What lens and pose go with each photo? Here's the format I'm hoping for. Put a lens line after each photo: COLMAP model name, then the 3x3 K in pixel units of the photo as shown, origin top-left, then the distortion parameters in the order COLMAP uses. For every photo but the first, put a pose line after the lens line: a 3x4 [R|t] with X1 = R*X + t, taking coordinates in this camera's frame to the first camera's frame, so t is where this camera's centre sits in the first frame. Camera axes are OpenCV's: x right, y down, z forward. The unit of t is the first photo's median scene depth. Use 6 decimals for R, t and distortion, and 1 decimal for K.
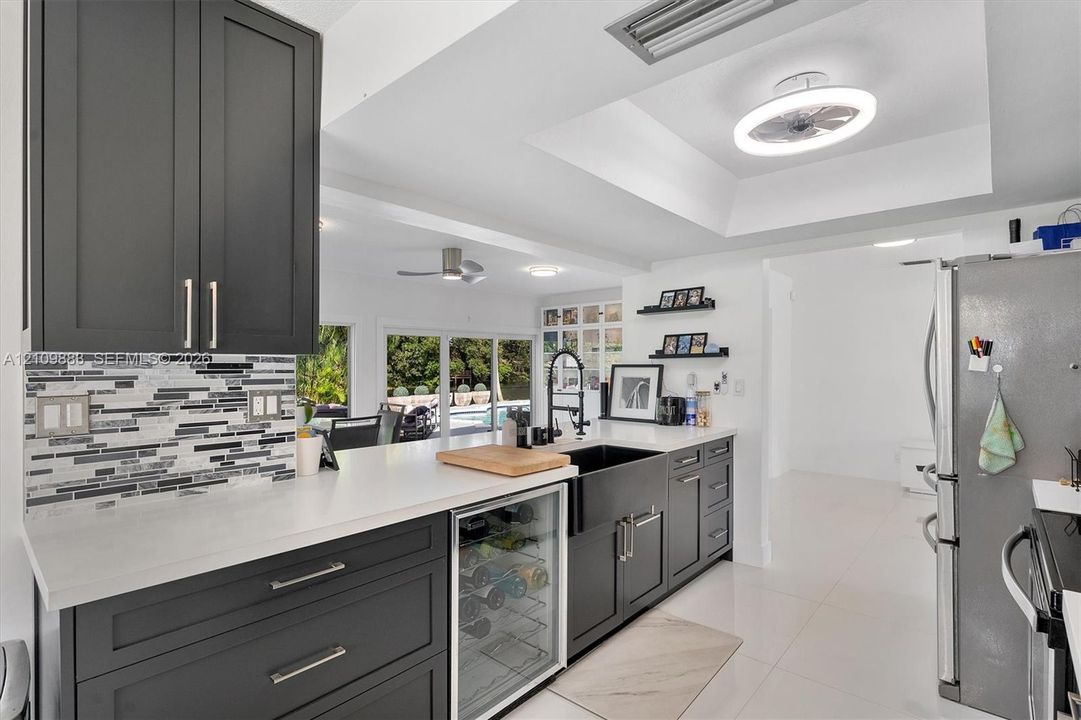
lens RADIAL K [[496.0, 0, 543.5], [0, 496.0, 367.1], [0, 0, 1]] dist [-0.000474, 0.000208]
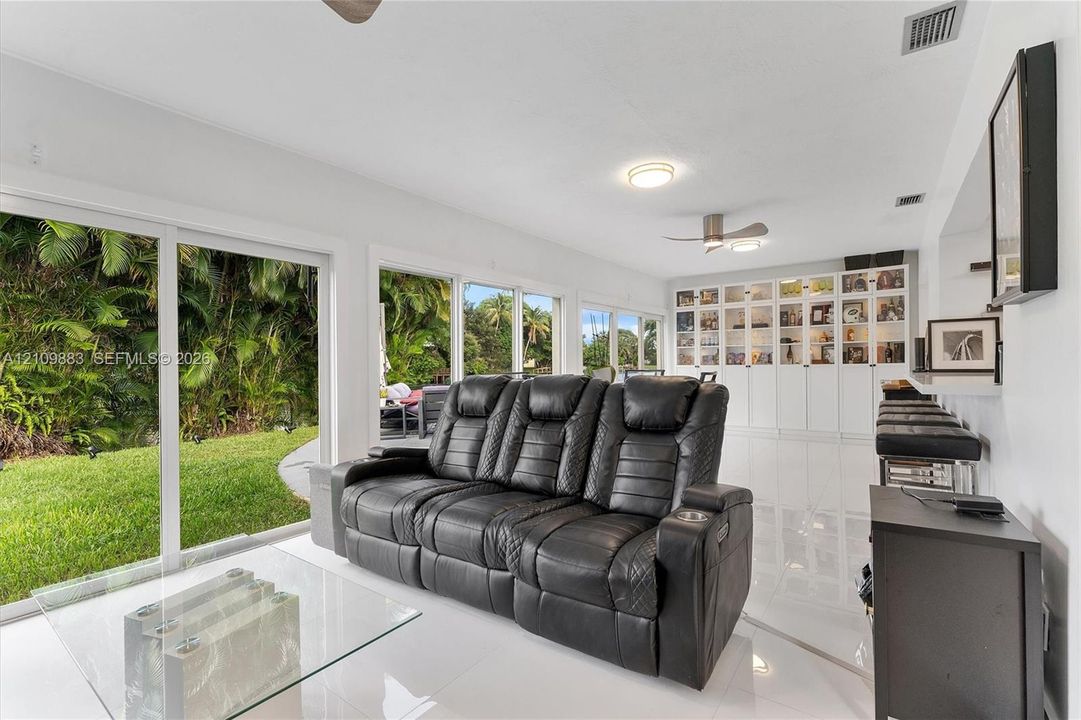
lens RADIAL K [[464.3, 0, 524.4], [0, 464.3, 364.7], [0, 0, 1]] dist [-0.007694, -0.000082]
pose [[0.995174, -0.010278, 0.097591, -0.965263], [0.011102, 0.999907, -0.007903, 0.102984], [-0.097500, 0.008948, 0.995195, 0.125054]]
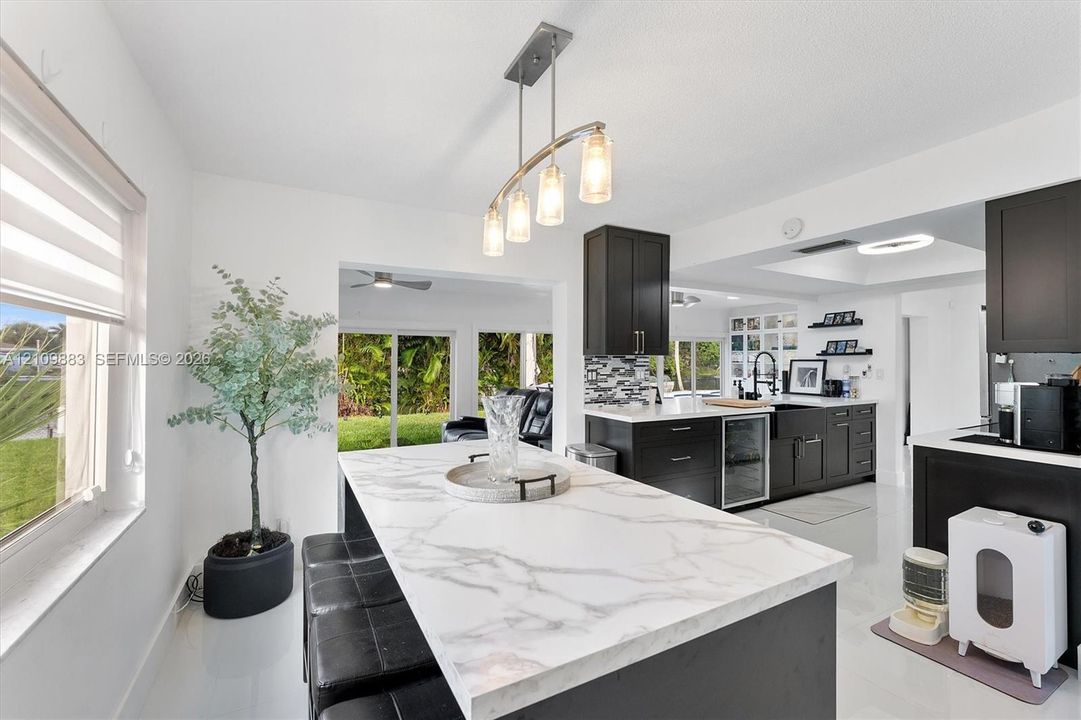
lens RADIAL K [[459.6, 0, 546.7], [0, 459.6, 356.6], [0, 0, 1]] dist [0.005097, -0.000003]
pose [[0.942034, -0.000805, -0.335517, -0.122909], [-0.003438, 0.999921, -0.012054, 0.006500], [0.335501, 0.012509, 0.941957, -0.776902]]
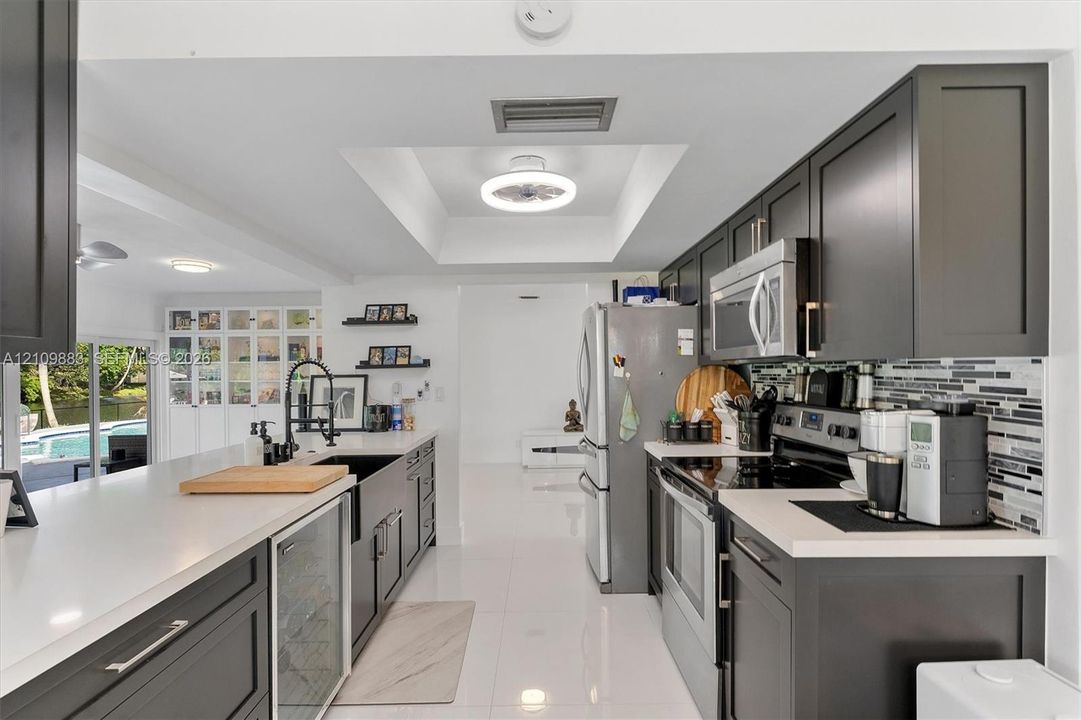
lens RADIAL K [[496.0, 0, 509.9], [0, 496.0, 374.5], [0, 0, 1]] dist [-0.000474, 0.000208]
pose [[0.767333, -0.007636, 0.641203, -0.219010], [0.012053, 0.999924, -0.002516, 0.000562], [-0.641135, 0.009659, 0.767367, 0.010410]]
